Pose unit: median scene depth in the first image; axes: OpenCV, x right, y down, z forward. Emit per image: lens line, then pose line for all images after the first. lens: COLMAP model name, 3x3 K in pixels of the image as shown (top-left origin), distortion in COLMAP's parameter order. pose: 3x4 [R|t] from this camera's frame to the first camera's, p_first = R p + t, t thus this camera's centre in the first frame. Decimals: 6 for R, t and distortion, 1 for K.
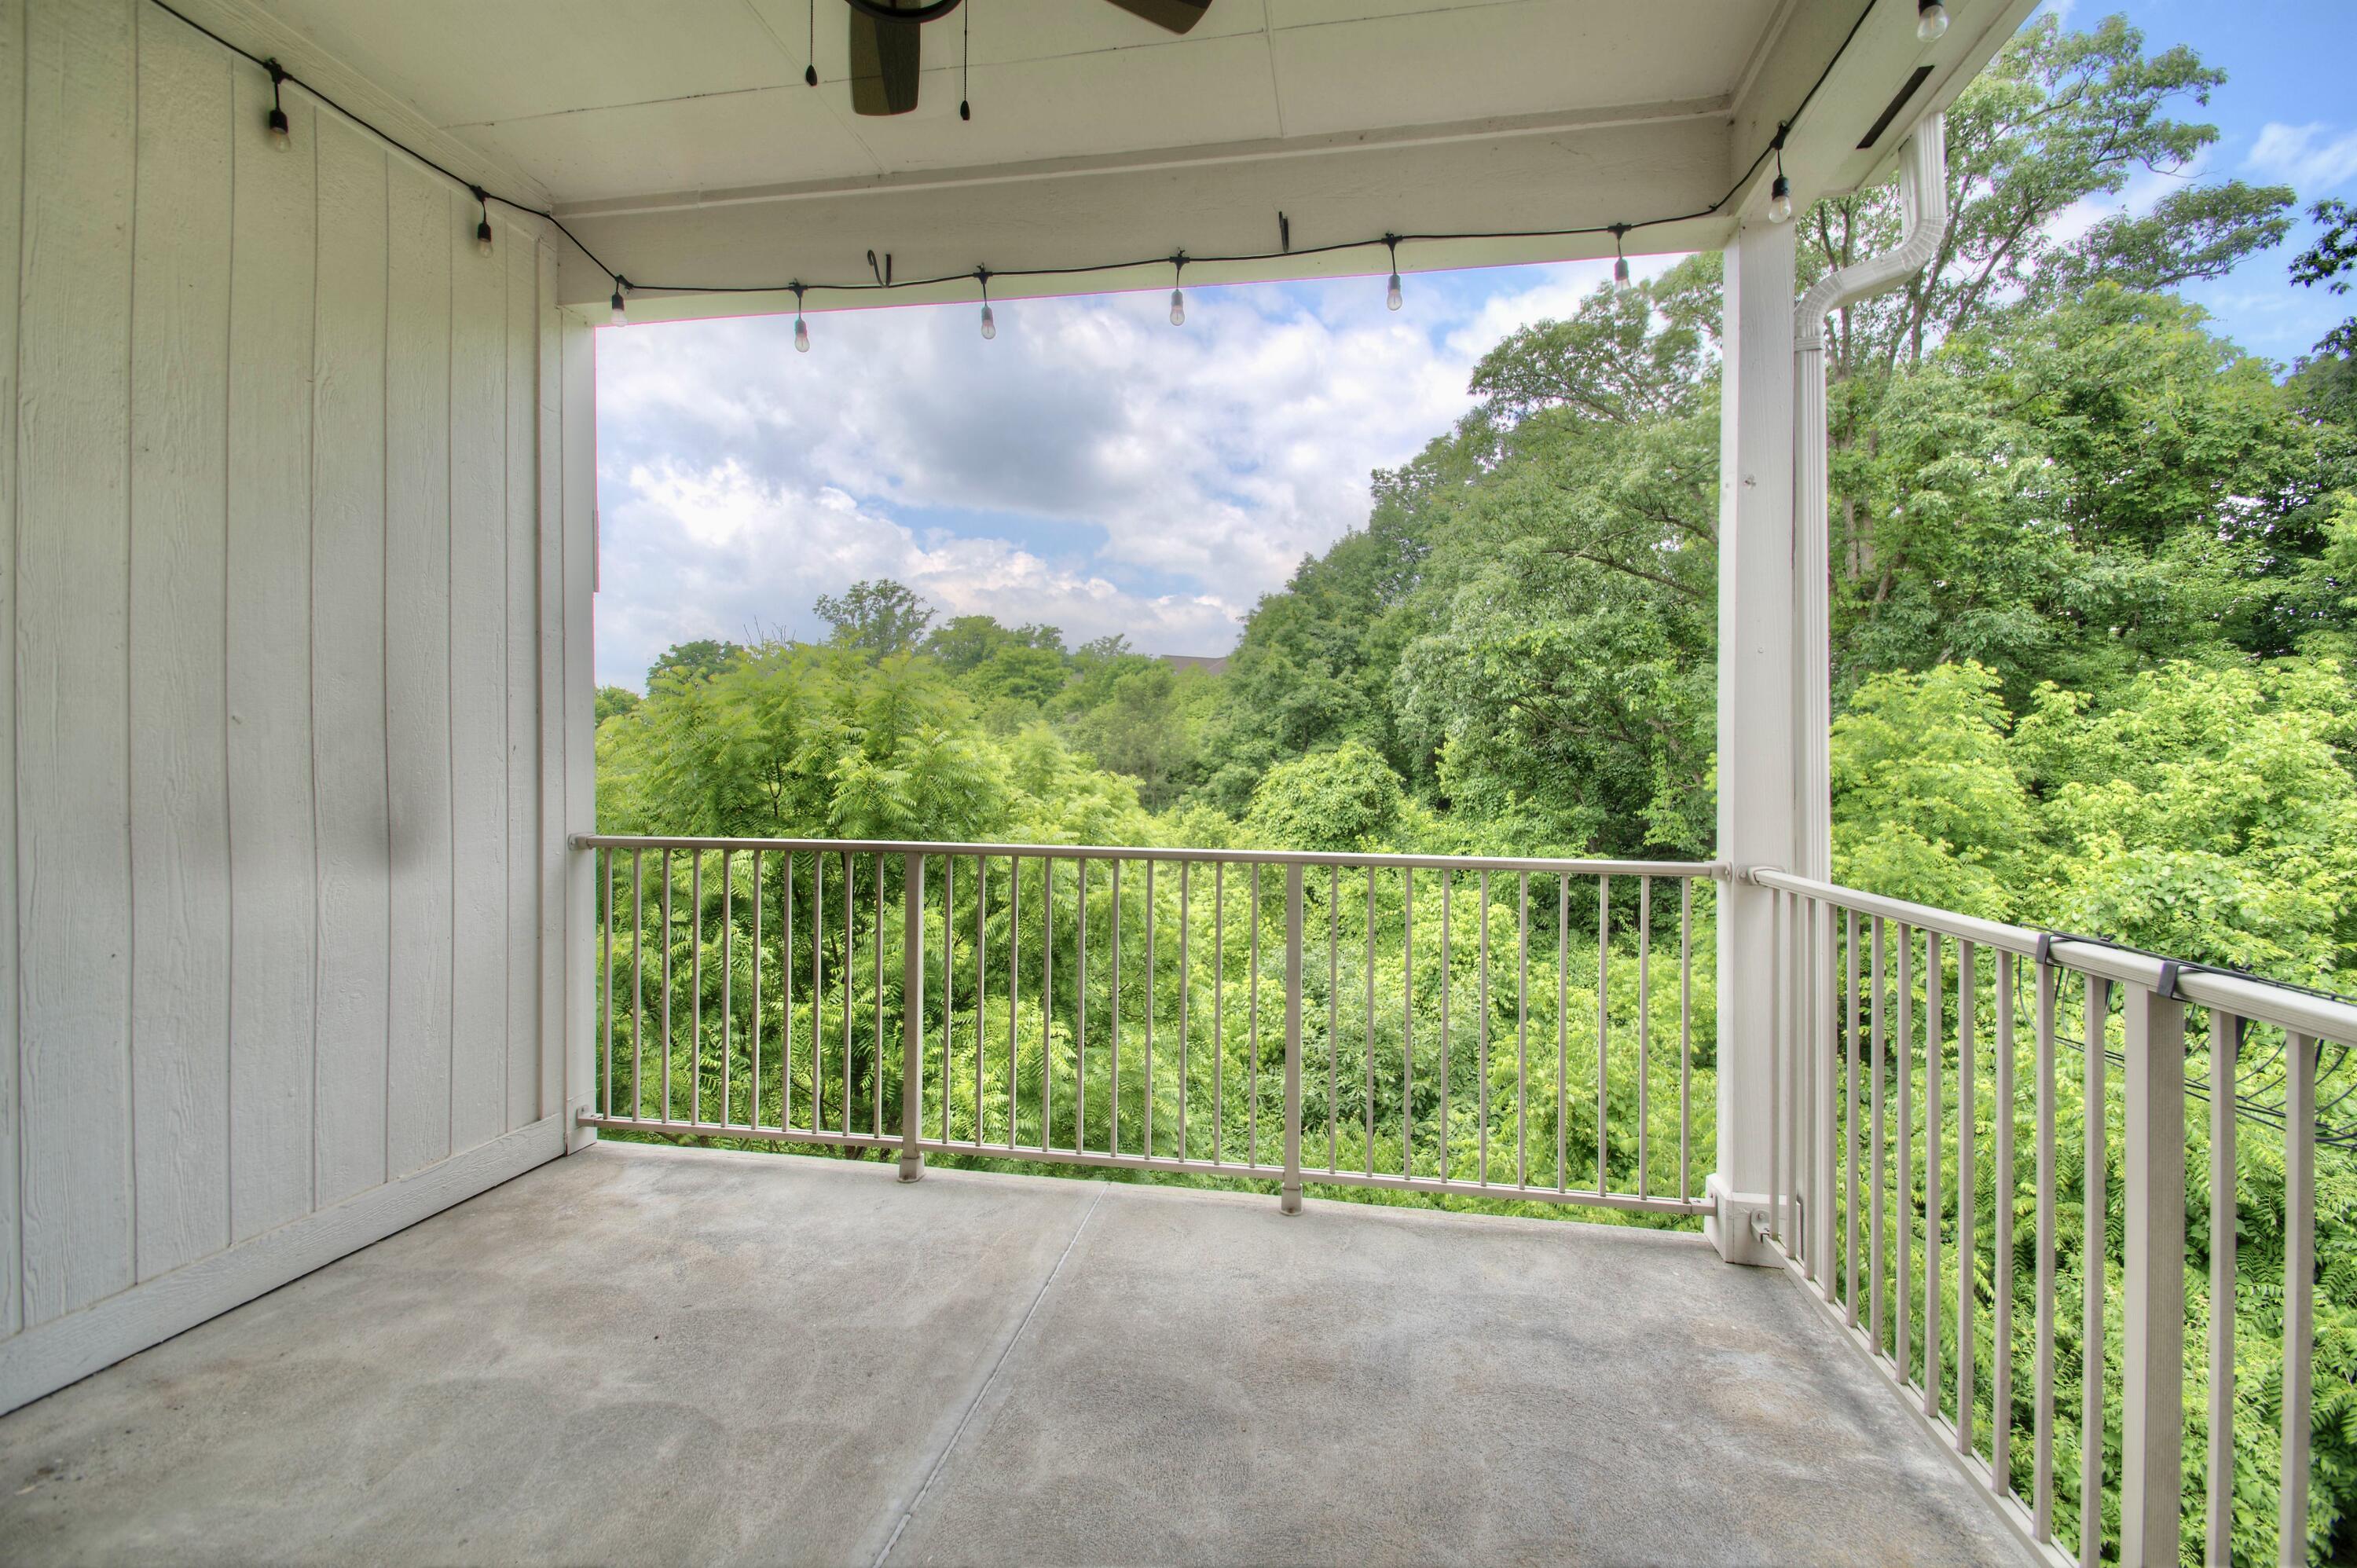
lens RADIAL K [[1025.6, 0, 1183.0], [0, 1025.6, 773.4], [0, 0, 1]] dist [0.013227, -0.015925]
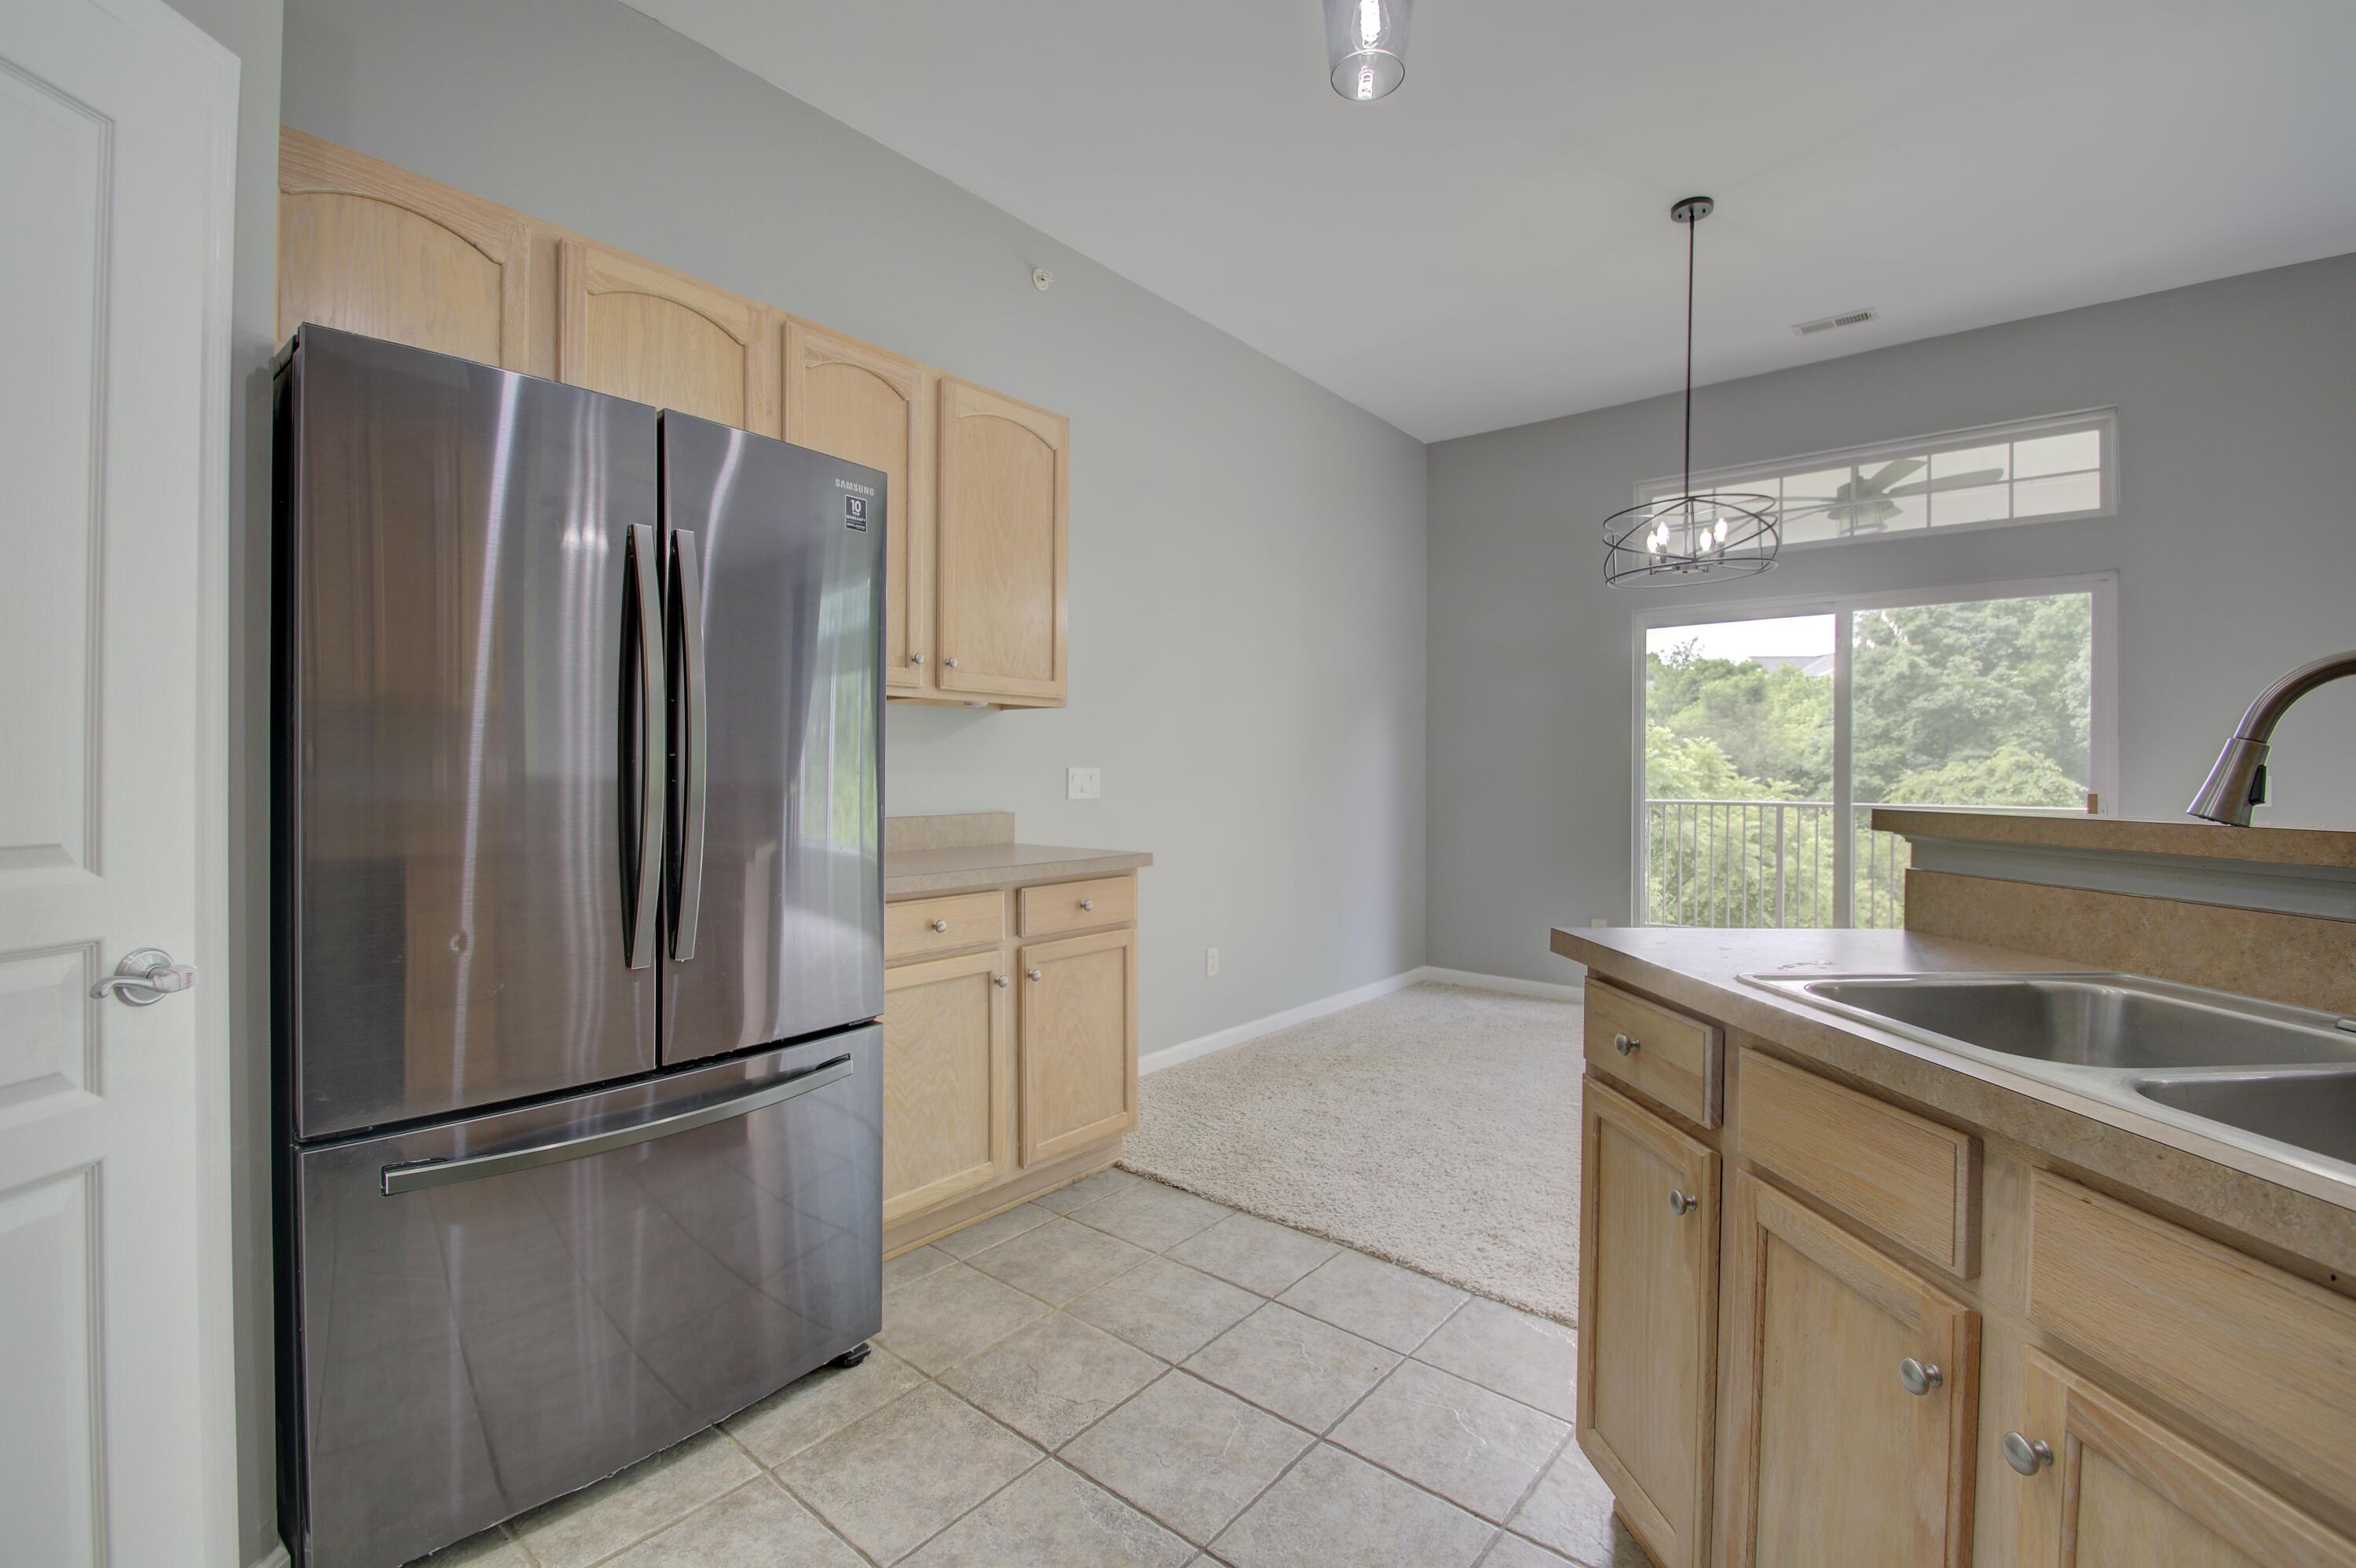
lens RADIAL K [[1025.1, 0, 1182.5], [0, 1025.1, 773.4], [0, 0, 1]] dist [0.013227, -0.015925]
pose [[0.871765, -0.005560, -0.489893, -0.027069], [0.000595, 0.999947, -0.010290, 0.001070], [0.489925, 0.008679, 0.871722, -0.140133]]
